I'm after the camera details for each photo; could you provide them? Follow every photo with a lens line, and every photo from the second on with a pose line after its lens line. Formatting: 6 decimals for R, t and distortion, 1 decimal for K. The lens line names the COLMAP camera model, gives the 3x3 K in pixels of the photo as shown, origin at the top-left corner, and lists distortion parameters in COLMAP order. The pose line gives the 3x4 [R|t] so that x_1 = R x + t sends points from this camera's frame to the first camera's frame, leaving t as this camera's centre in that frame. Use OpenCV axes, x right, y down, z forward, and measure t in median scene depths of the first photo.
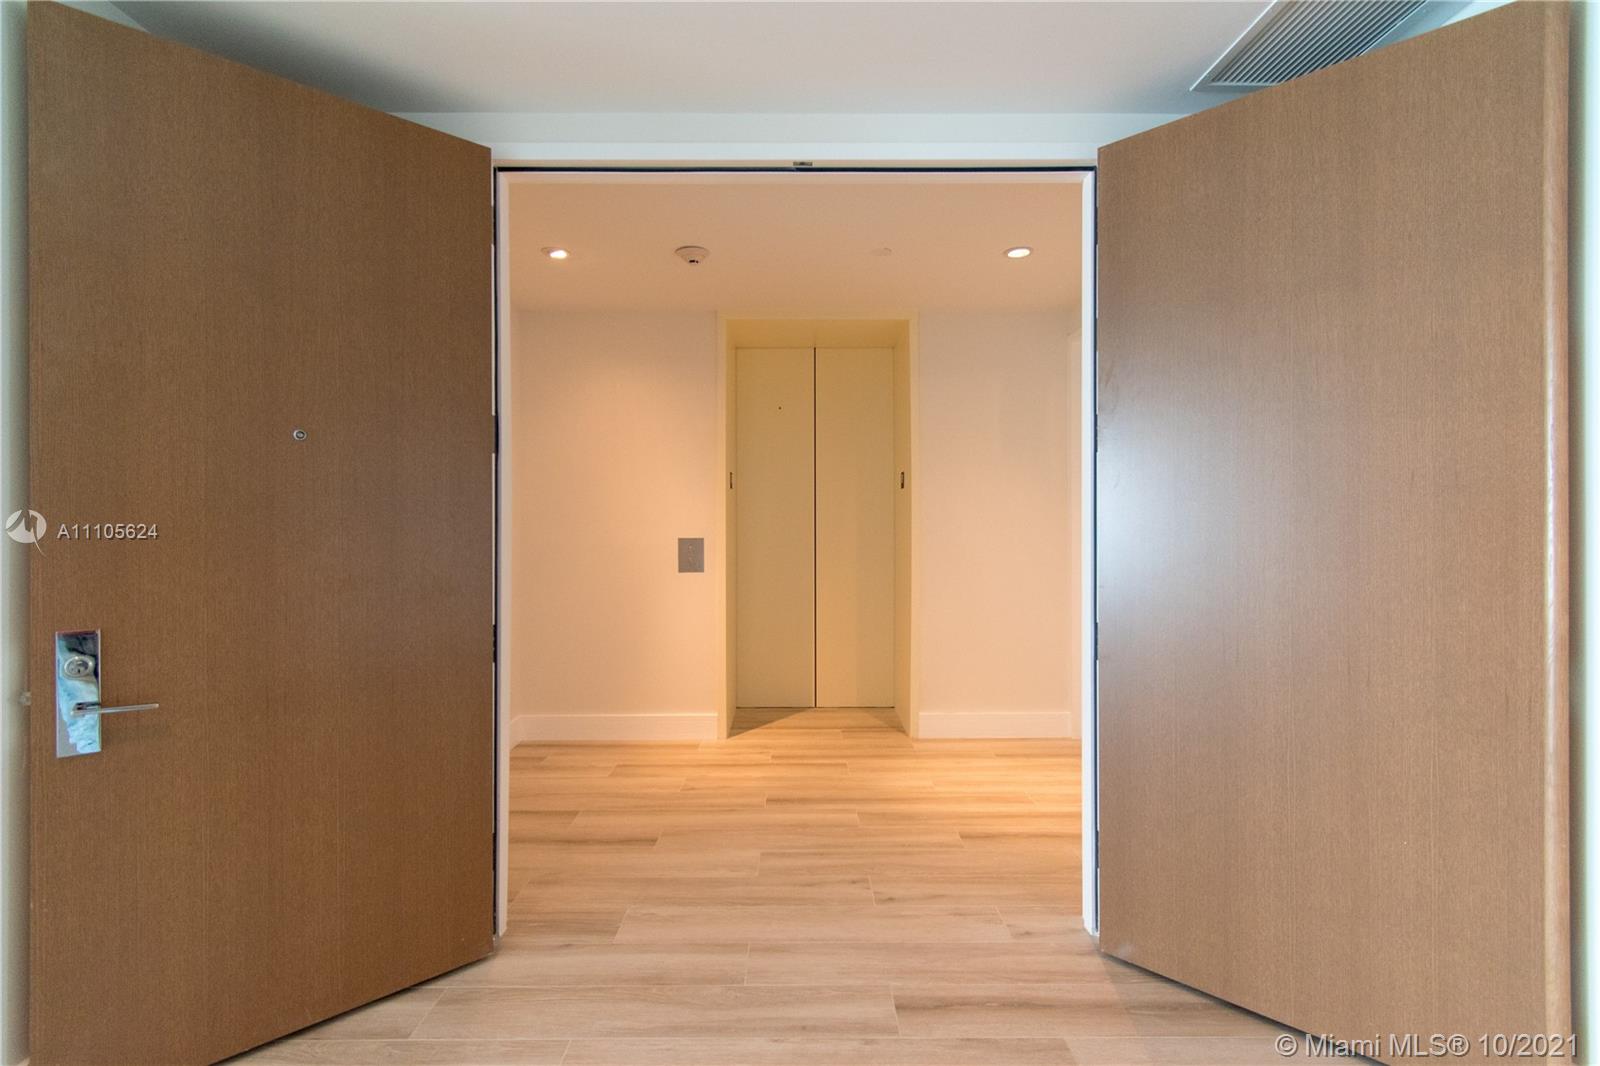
lens RADIAL K [[706.6, 0, 801.3], [0, 706.6, 532.7], [0, 0, 1]] dist [0.005465, -0.002021]
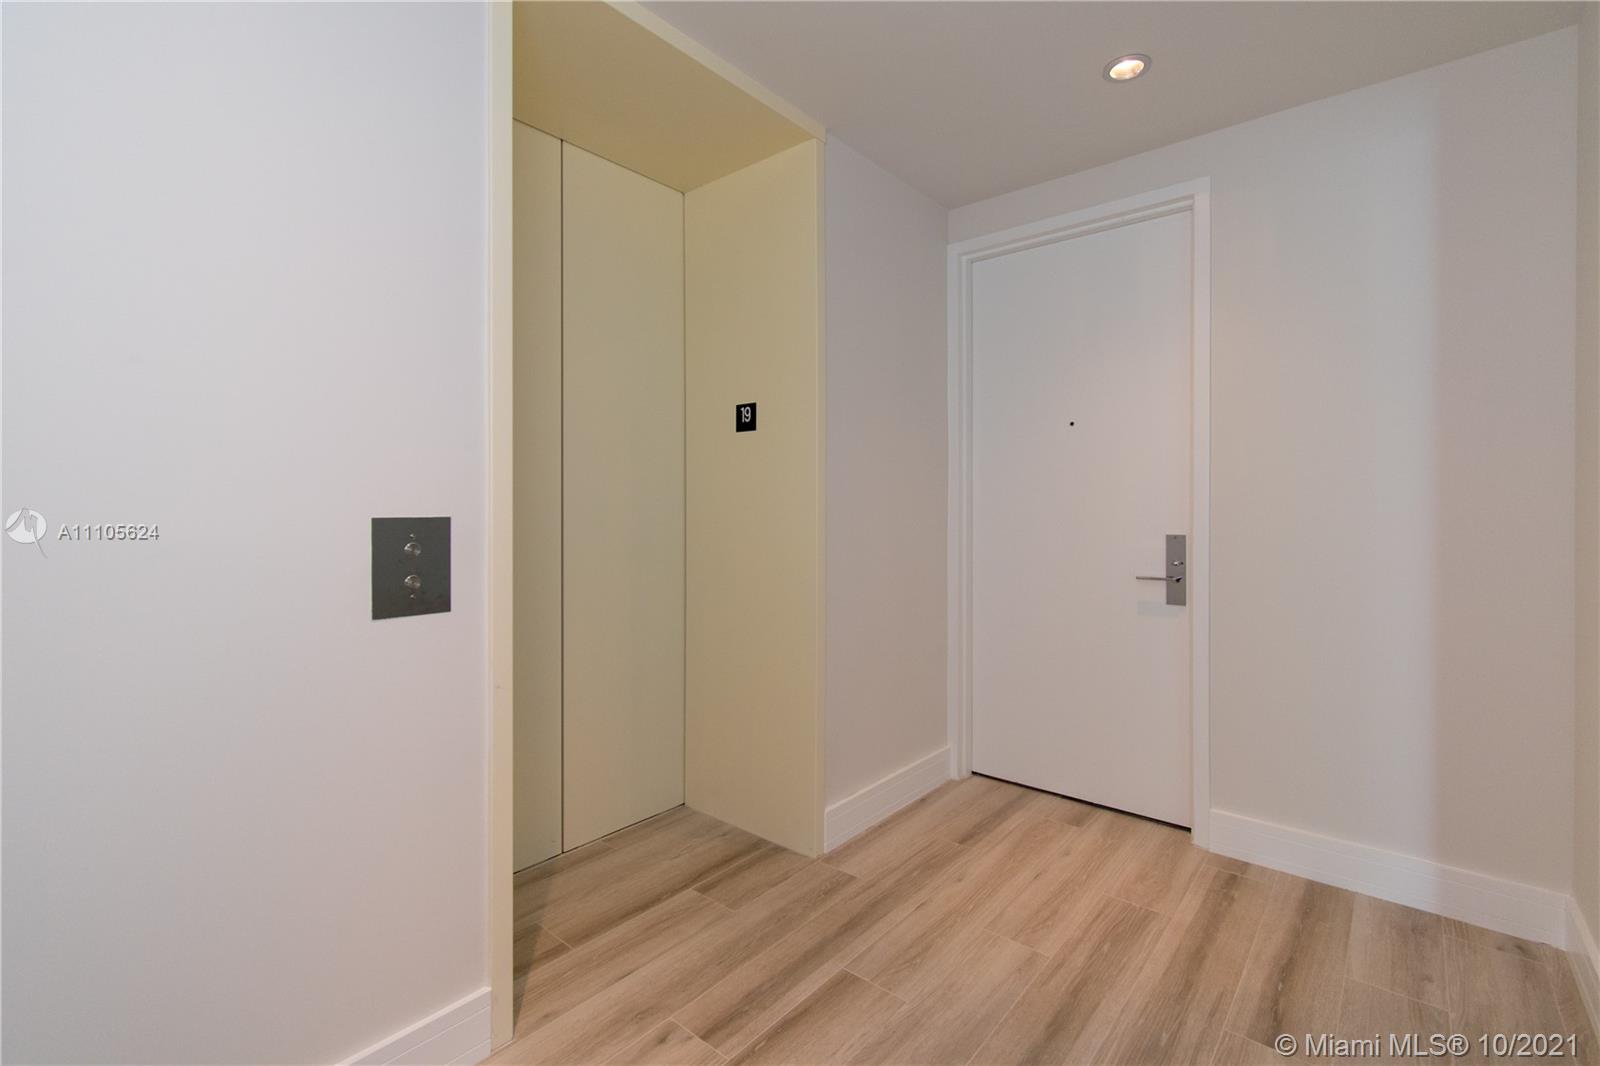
lens RADIAL K [[706.6, 0, 798.4], [0, 706.6, 516.4], [0, 0, 1]] dist [0.005465, -0.002021]
pose [[0.652209, -0.006745, 0.758009, -0.306722], [0.006809, 0.999972, 0.003039, 0.007762], [-0.758009, 0.003179, 0.652237, 0.655495]]
